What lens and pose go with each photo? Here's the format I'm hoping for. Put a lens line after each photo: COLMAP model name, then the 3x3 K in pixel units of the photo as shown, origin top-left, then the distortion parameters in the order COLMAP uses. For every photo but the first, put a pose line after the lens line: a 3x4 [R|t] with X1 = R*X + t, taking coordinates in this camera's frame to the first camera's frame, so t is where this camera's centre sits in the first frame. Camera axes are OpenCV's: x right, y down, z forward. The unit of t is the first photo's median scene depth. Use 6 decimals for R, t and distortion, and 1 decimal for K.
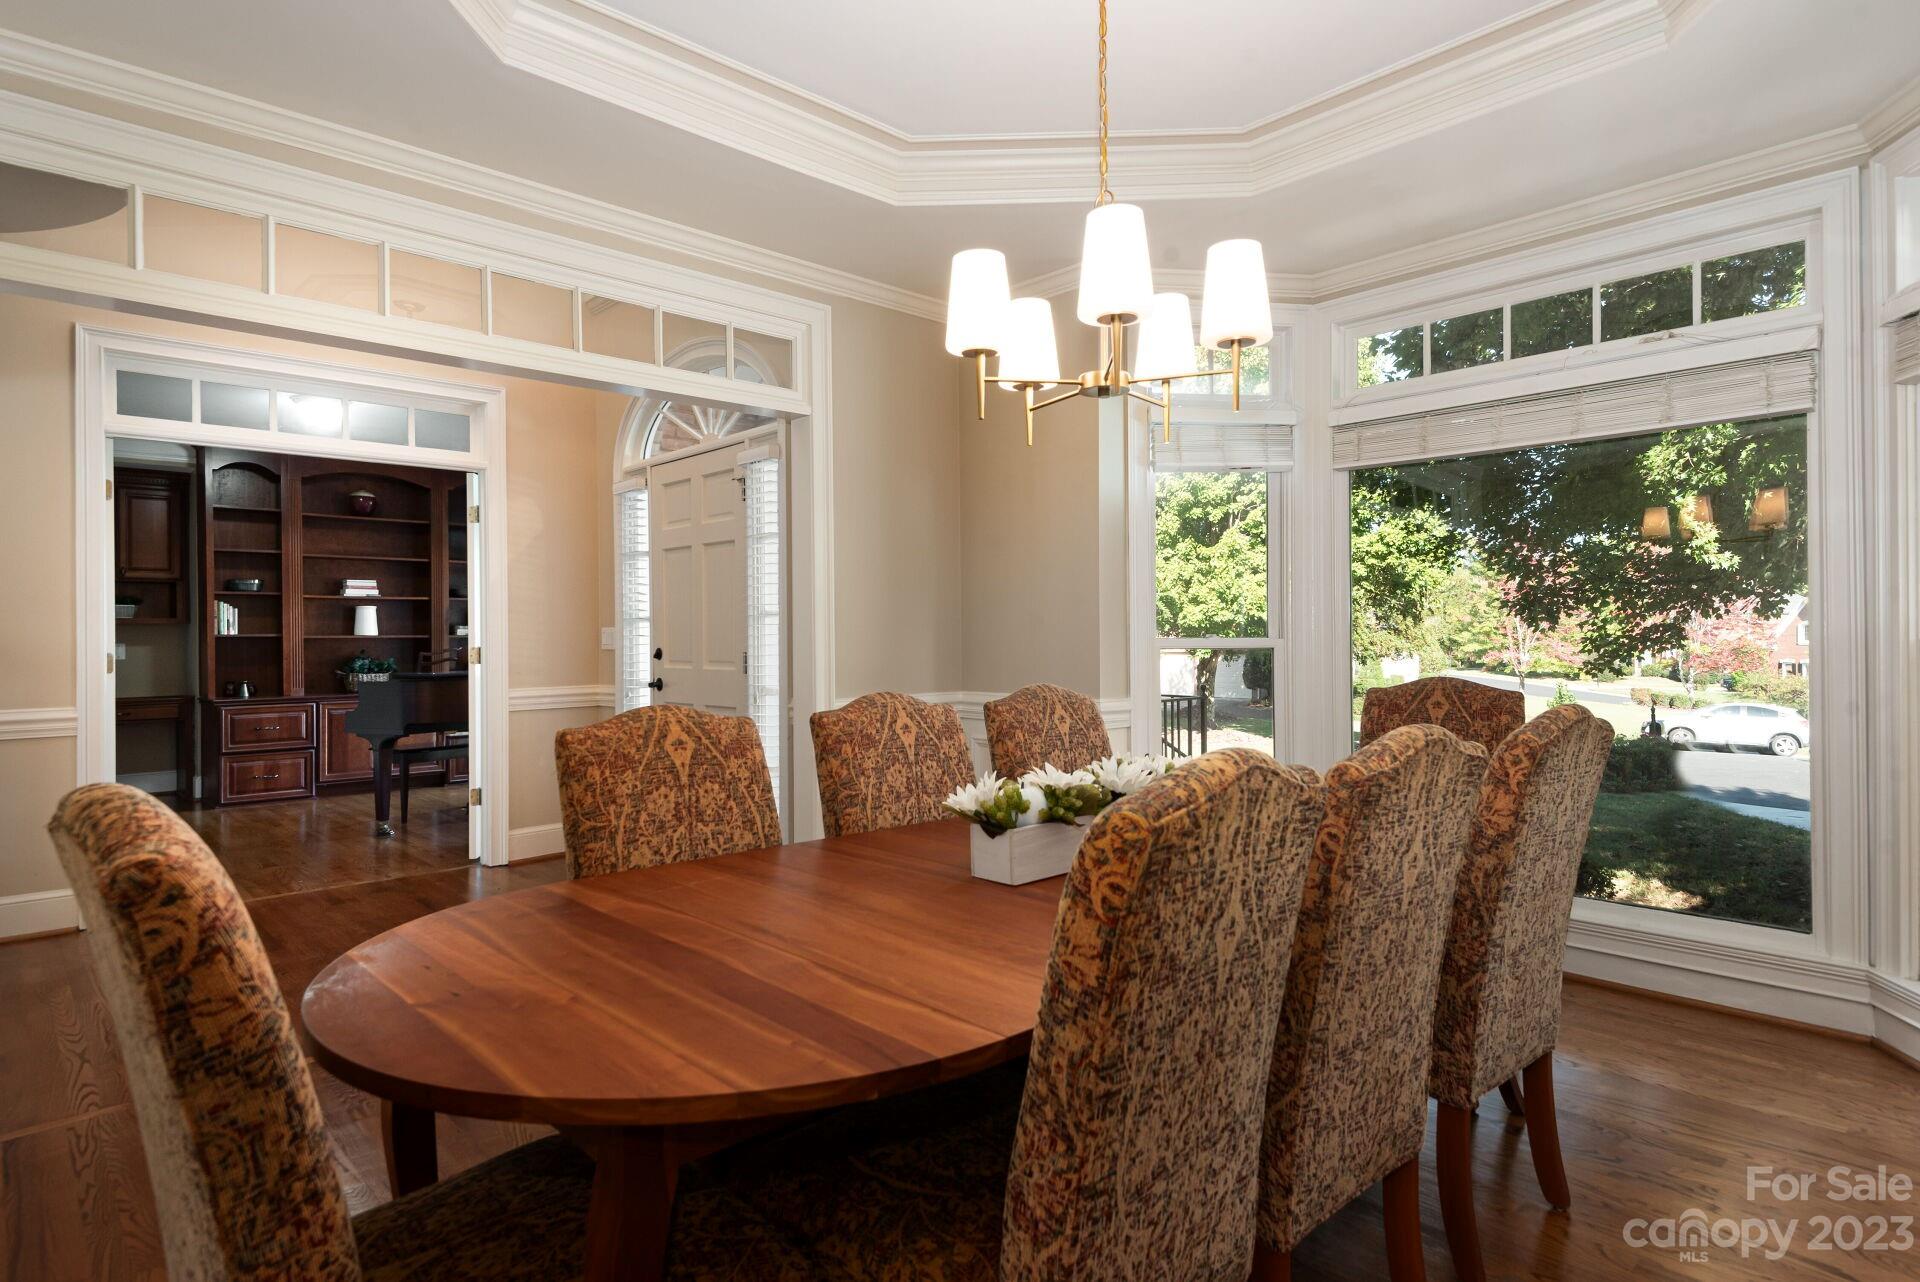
lens RADIAL K [[1012.5, 0, 971.4], [0, 1012.5, 640.2], [0, 0, 1]] dist [-0.002743, 0.000096]
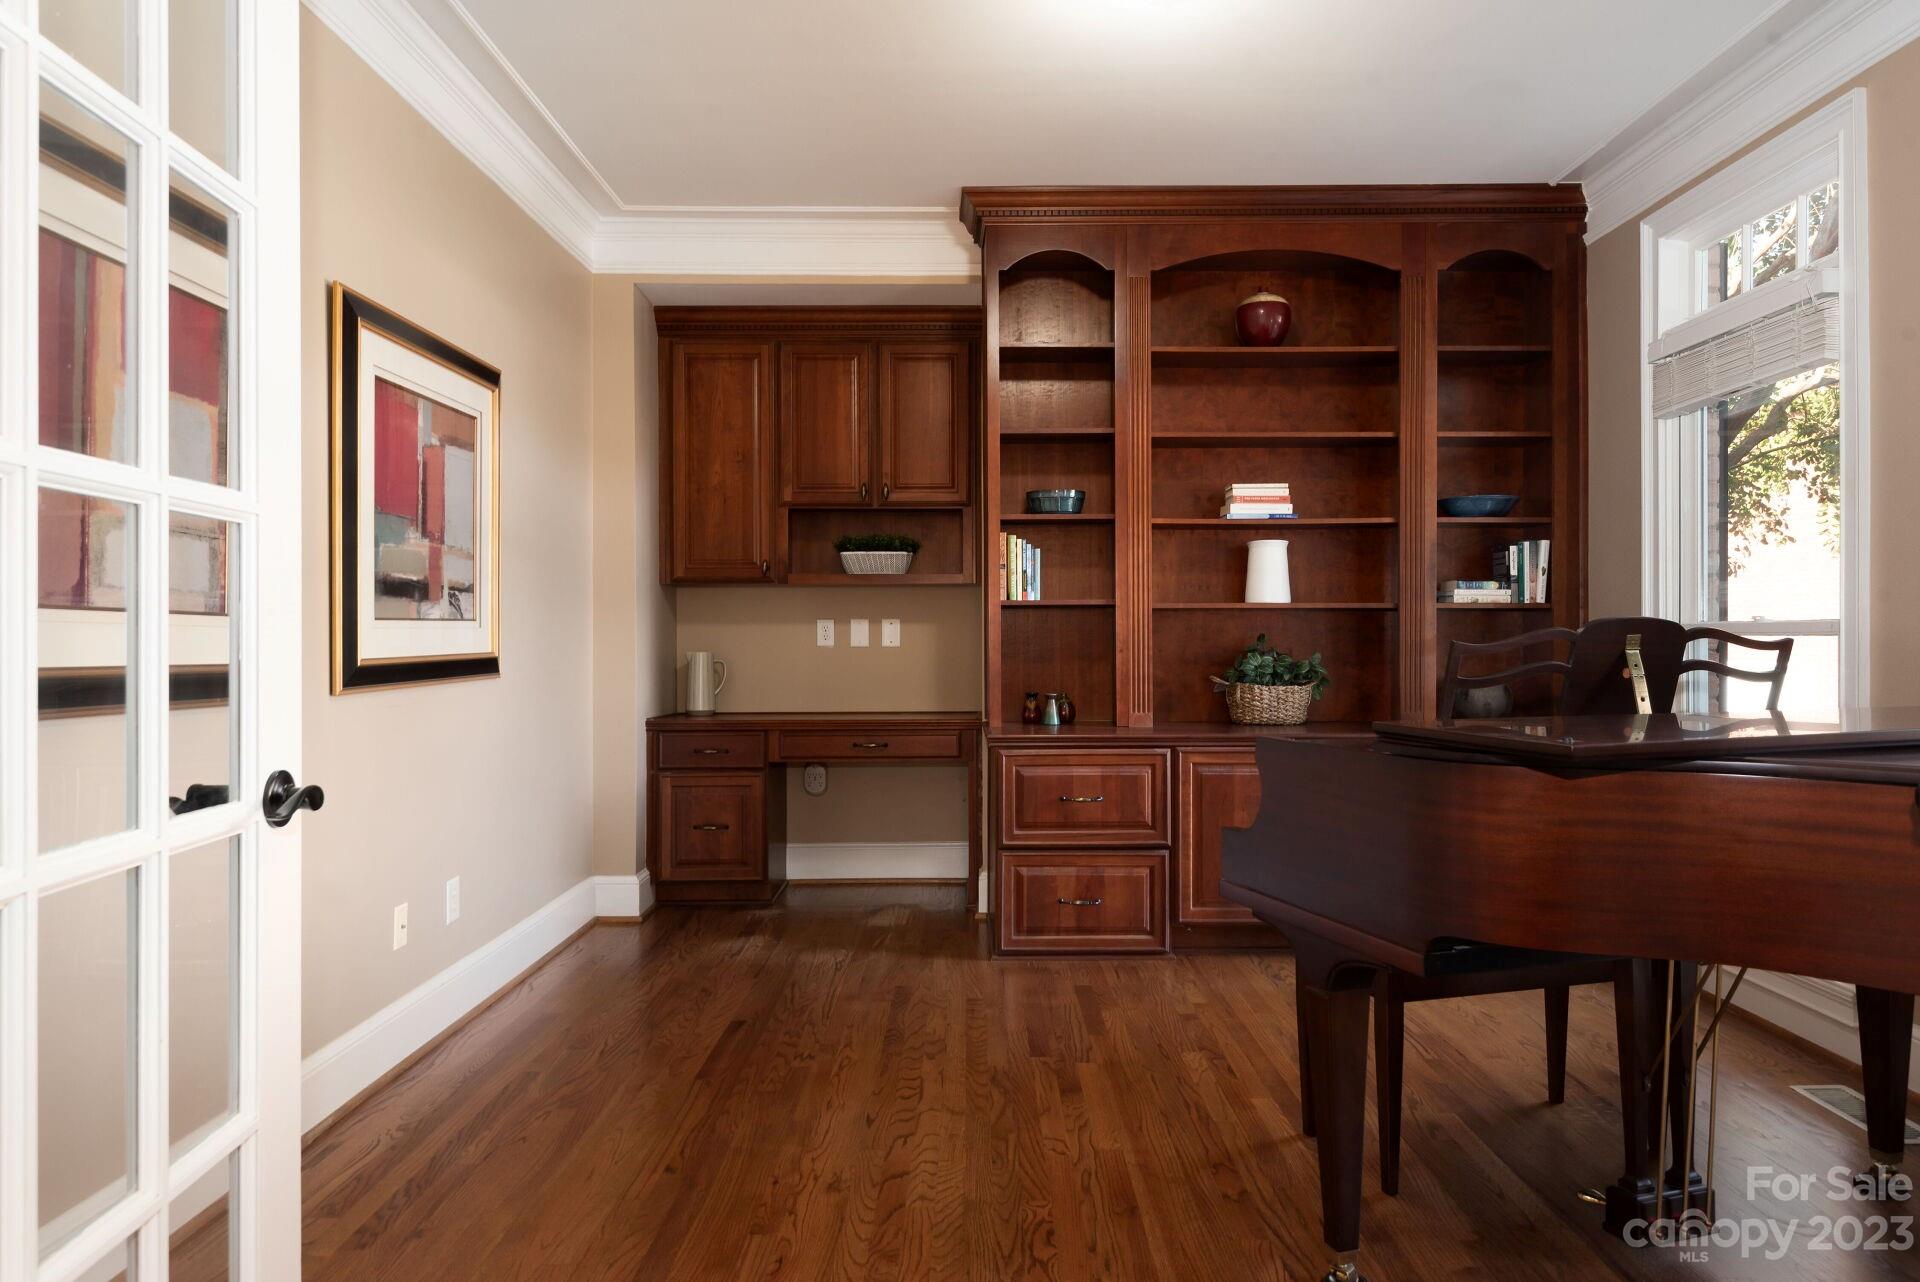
lens RADIAL K [[1177.5, 0, 964.6], [0, 1177.5, 636.7], [0, 0, 1]] dist [0.009264, -0.000964]
pose [[0.719478, 0.007920, -0.694470, -0.343134], [-0.005477, 0.999969, 0.005730, 0.009023], [0.694494, -0.000319, 0.719499, 0.546498]]
